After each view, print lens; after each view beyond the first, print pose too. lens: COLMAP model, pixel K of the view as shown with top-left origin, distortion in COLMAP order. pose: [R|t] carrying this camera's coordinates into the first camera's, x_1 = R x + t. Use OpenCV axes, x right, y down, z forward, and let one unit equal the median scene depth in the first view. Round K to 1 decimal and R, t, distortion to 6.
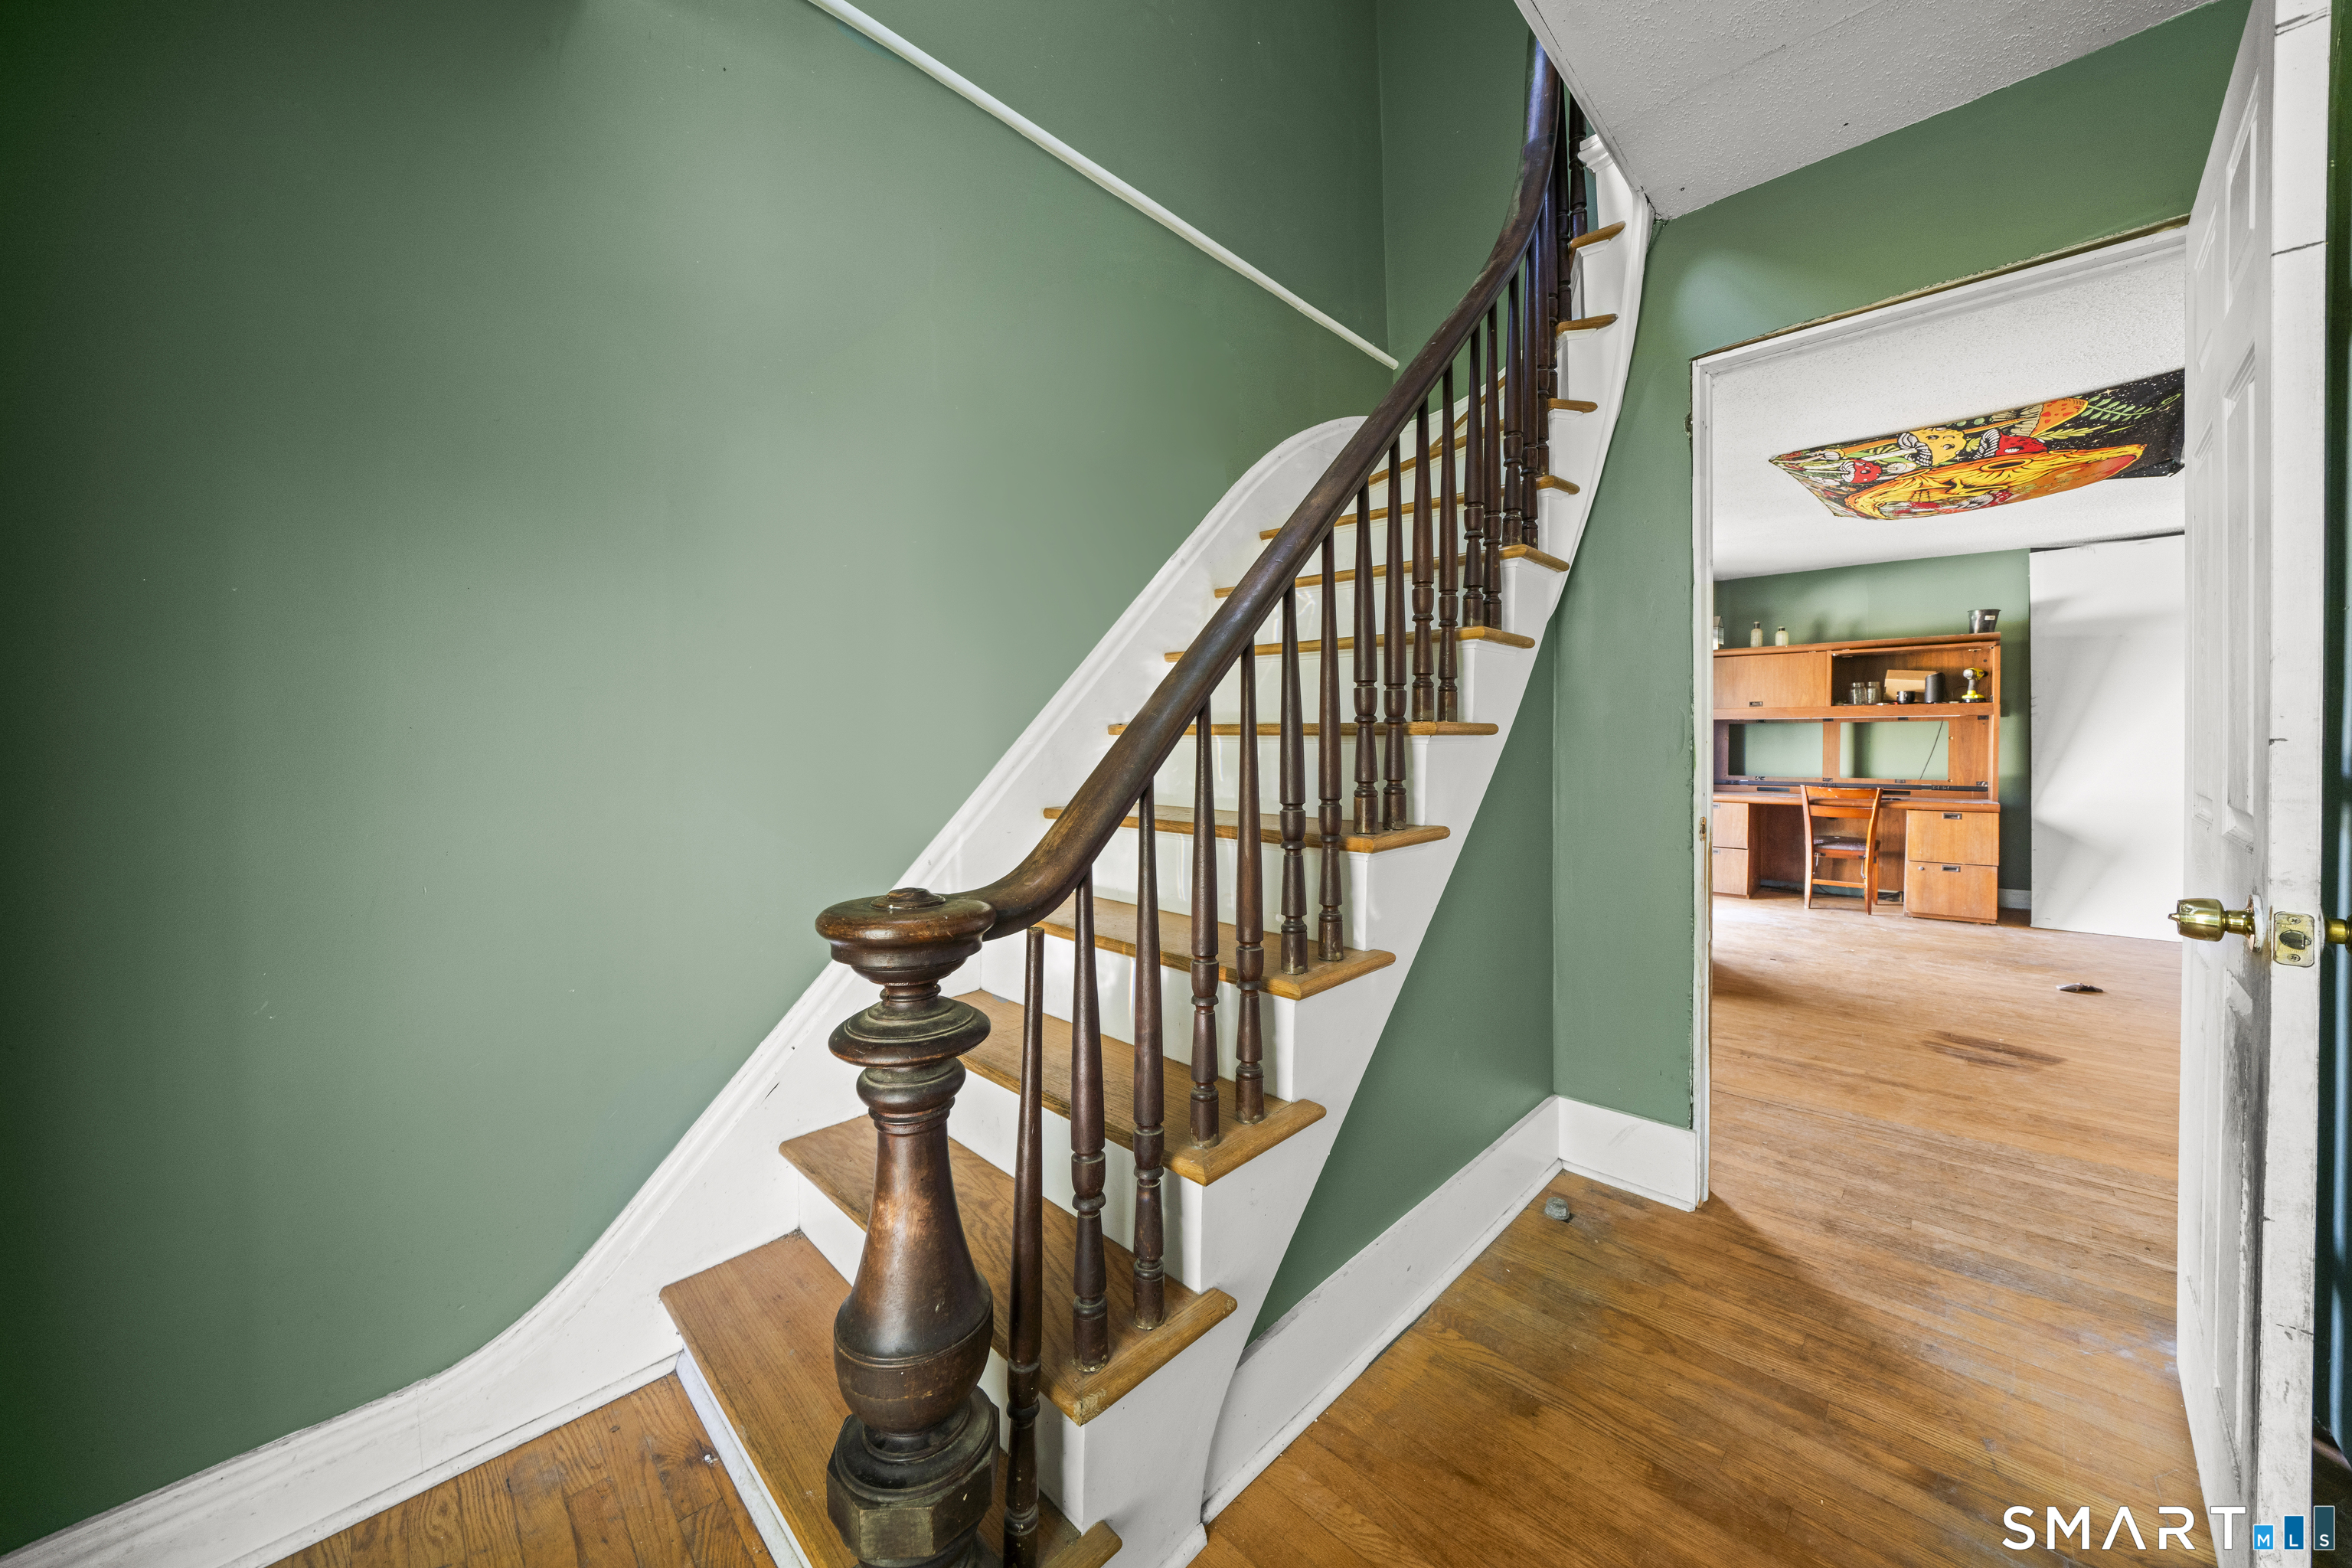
lens RADIAL K [[815.3, 0, 1171.6], [0, 815.3, 765.7], [0, 0, 1]] dist [-0.014751, -0.000116]
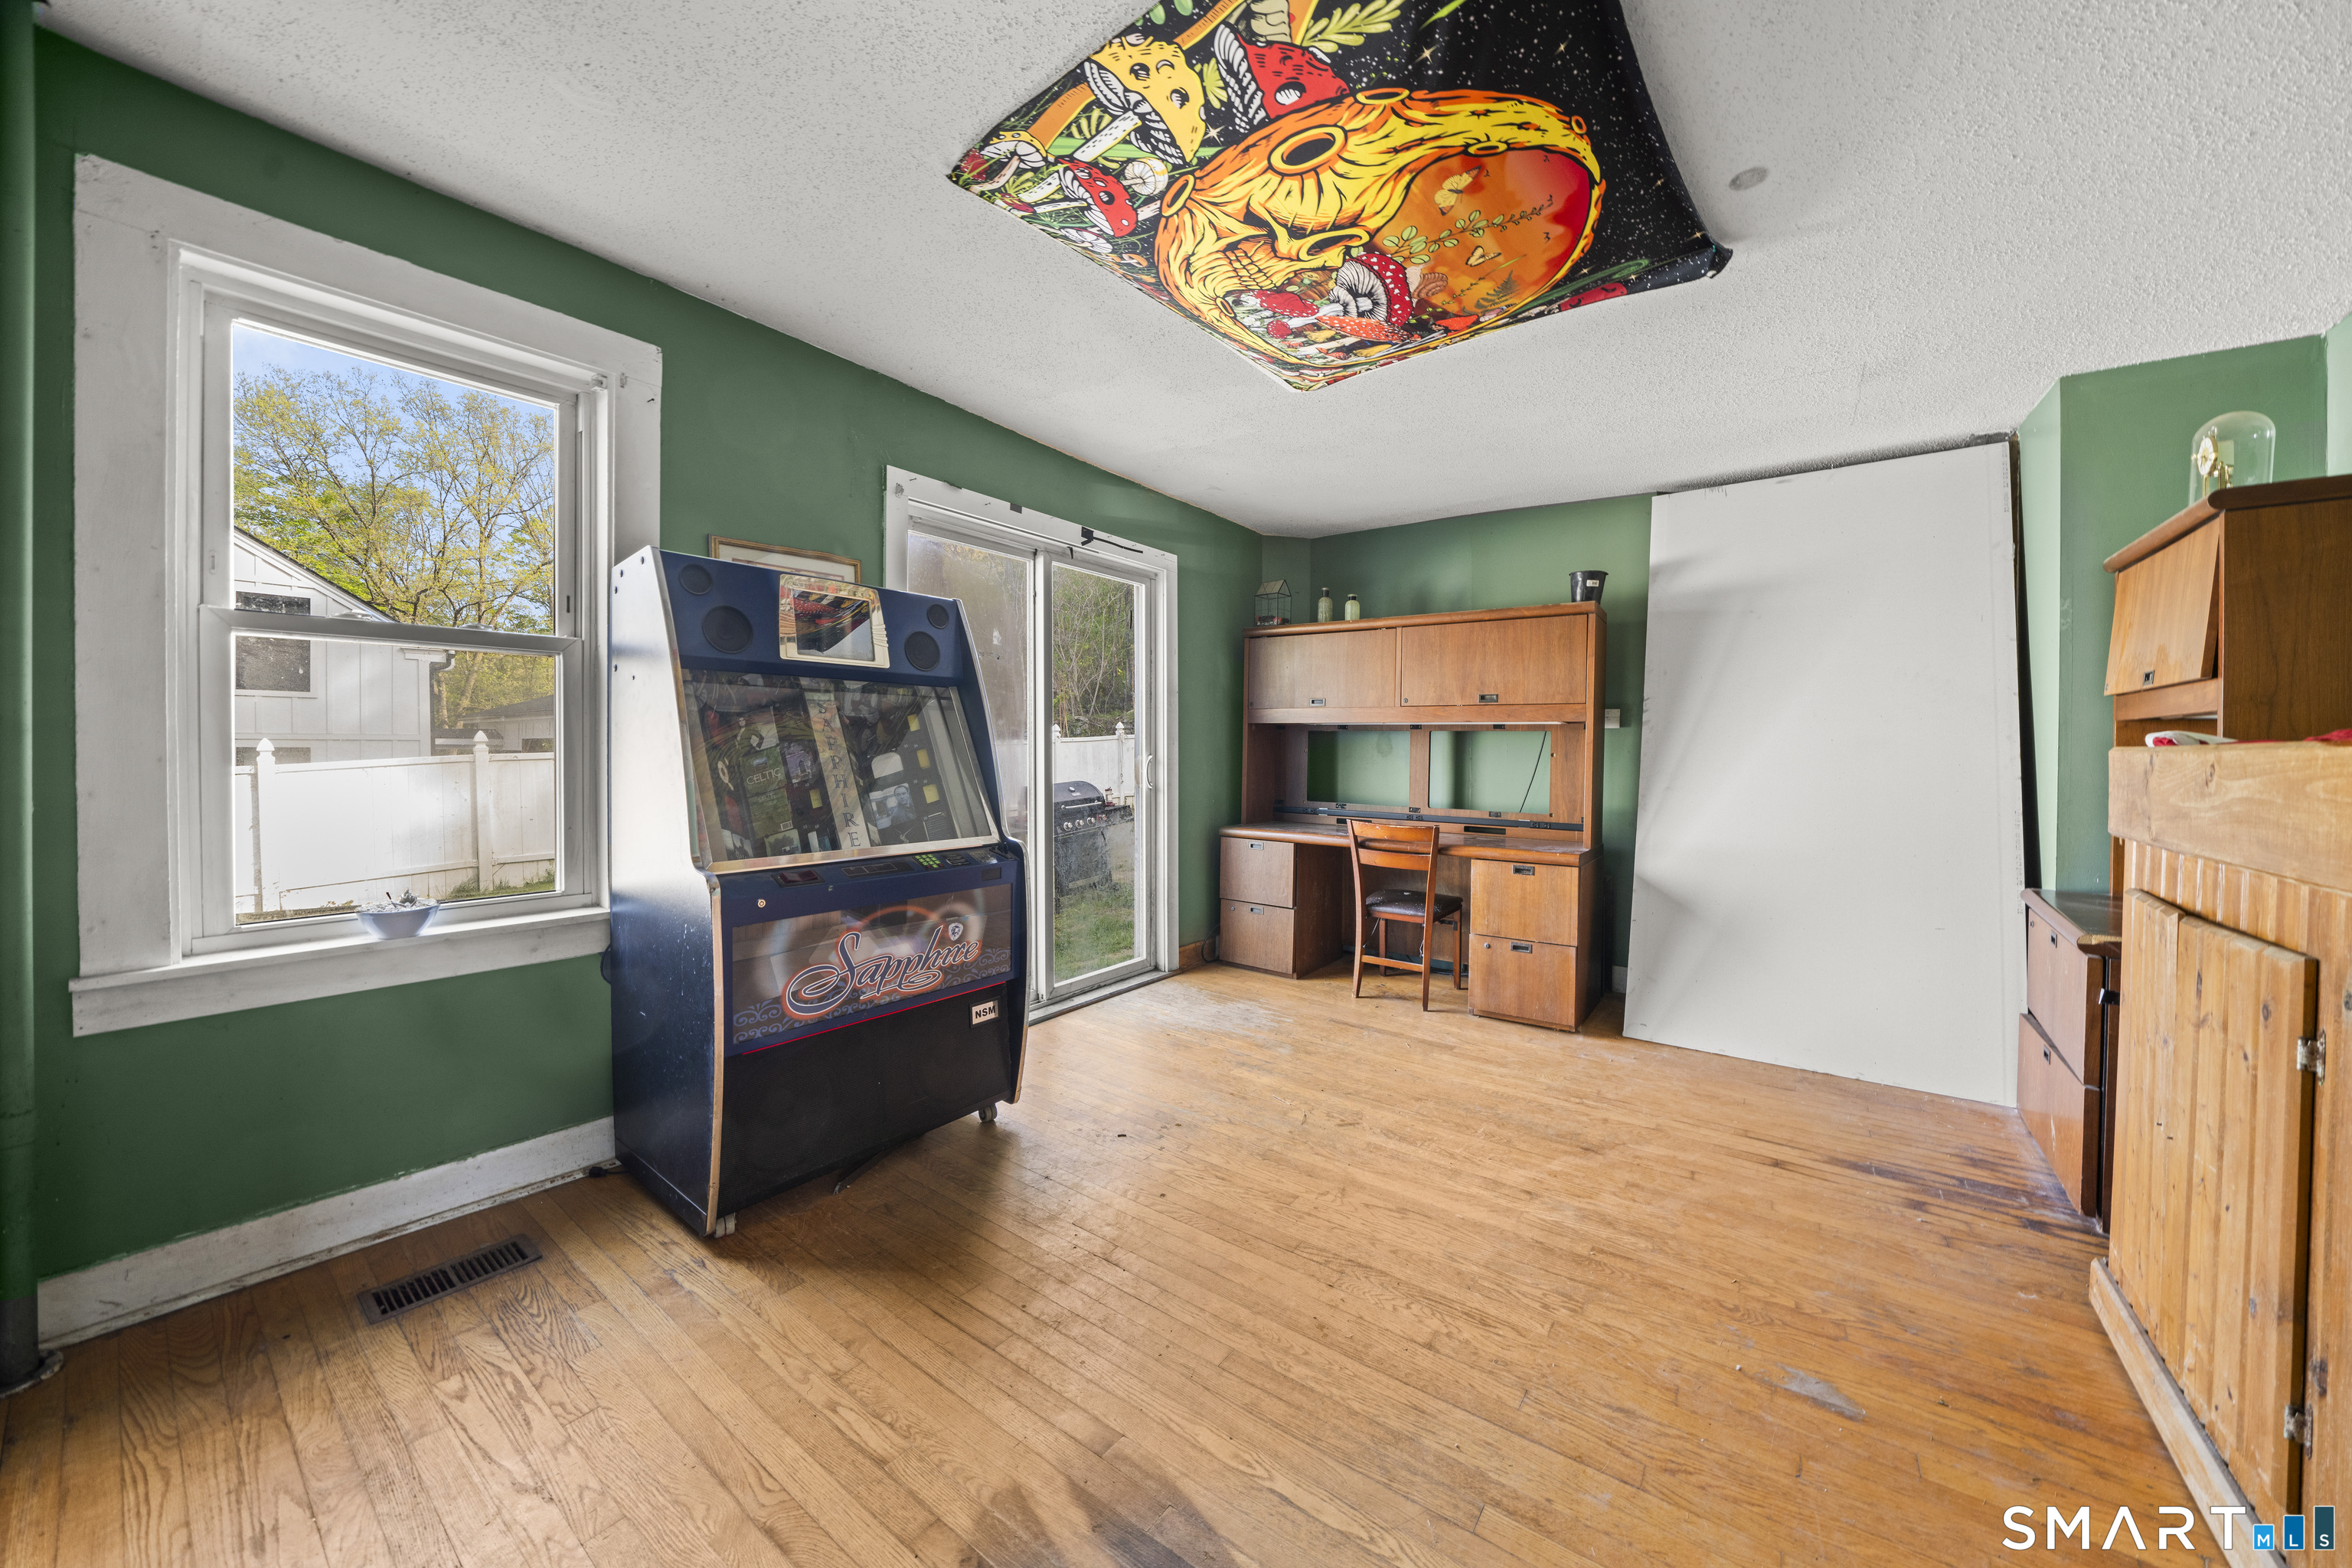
lens RADIAL K [[815.3, 0, 1174.1], [0, 815.3, 767.0], [0, 0, 1]] dist [-0.014751, -0.000116]
pose [[0.990993, 0.018757, 0.132596, 0.589499], [-0.017648, 0.999799, -0.009533, -0.011815], [-0.132748, 0.007107, 0.991124, 0.363692]]
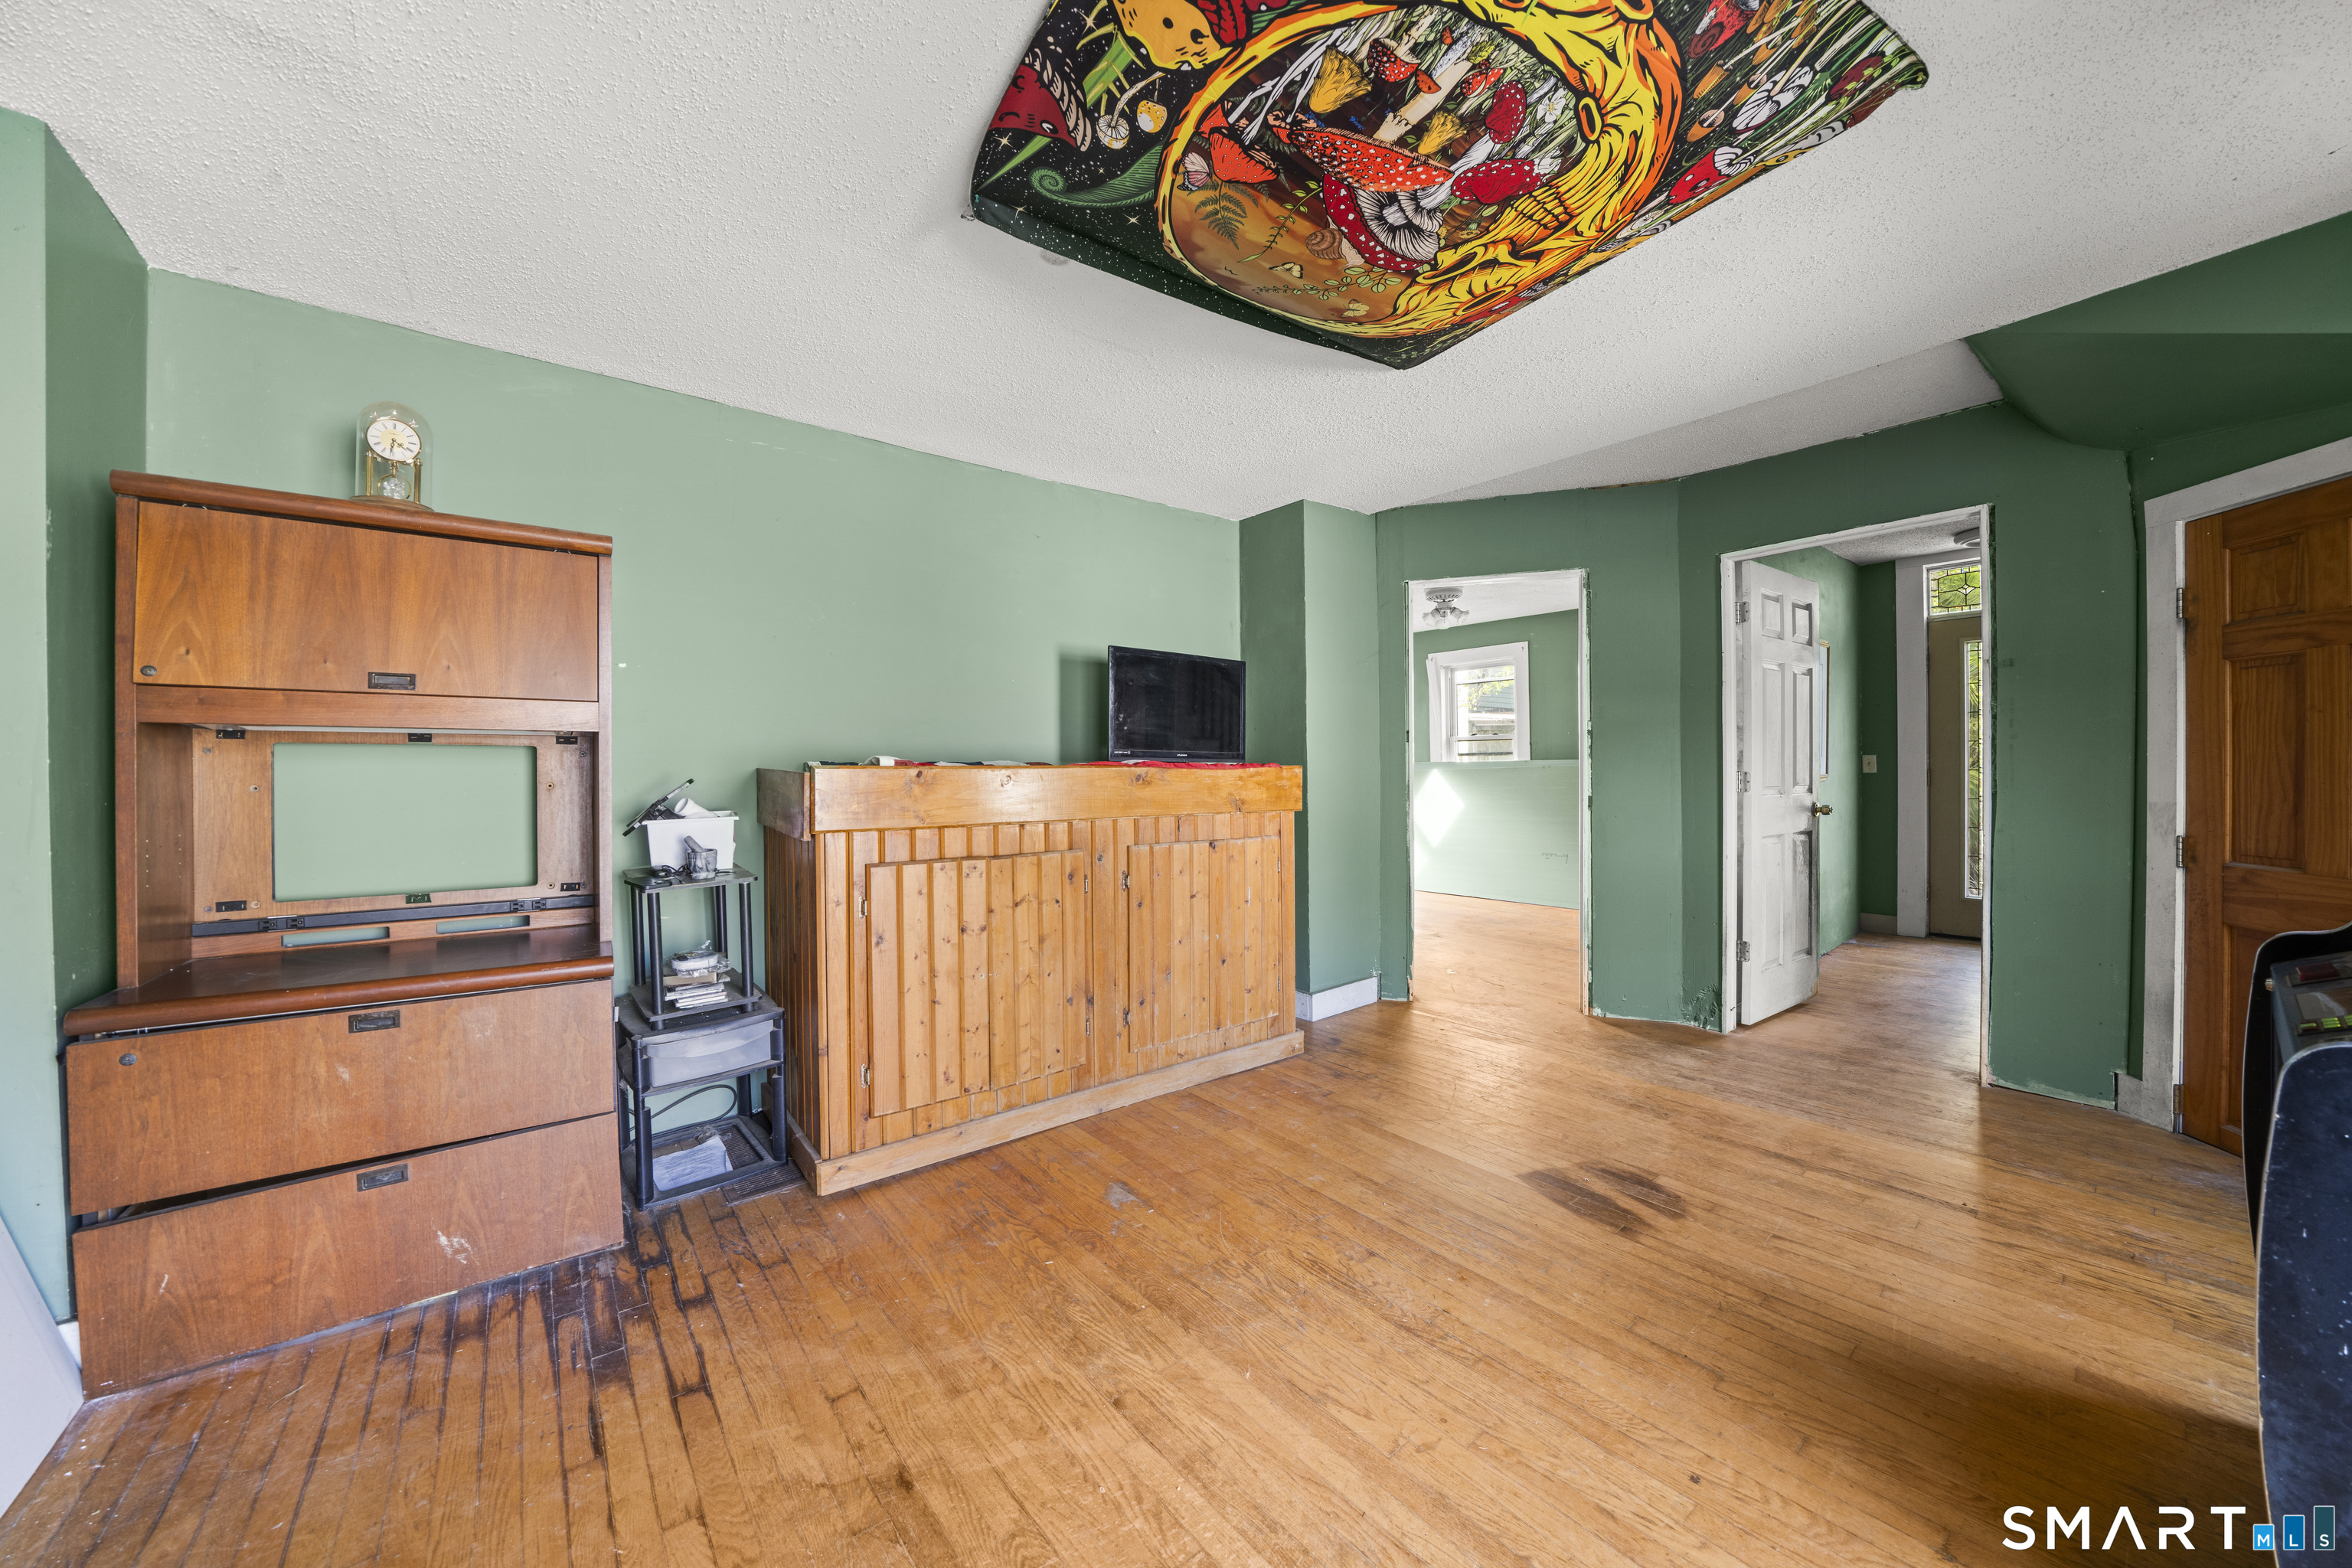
lens RADIAL K [[815.3, 0, 1179.3], [0, 815.3, 768.1], [0, 0, 1]] dist [-0.014751, -0.000116]
pose [[-0.992657, 0.017388, 0.119706, 0.772509], [0.019649, 0.999650, 0.017734, -0.031956], [-0.119356, 0.019956, -0.992651, 1.045920]]
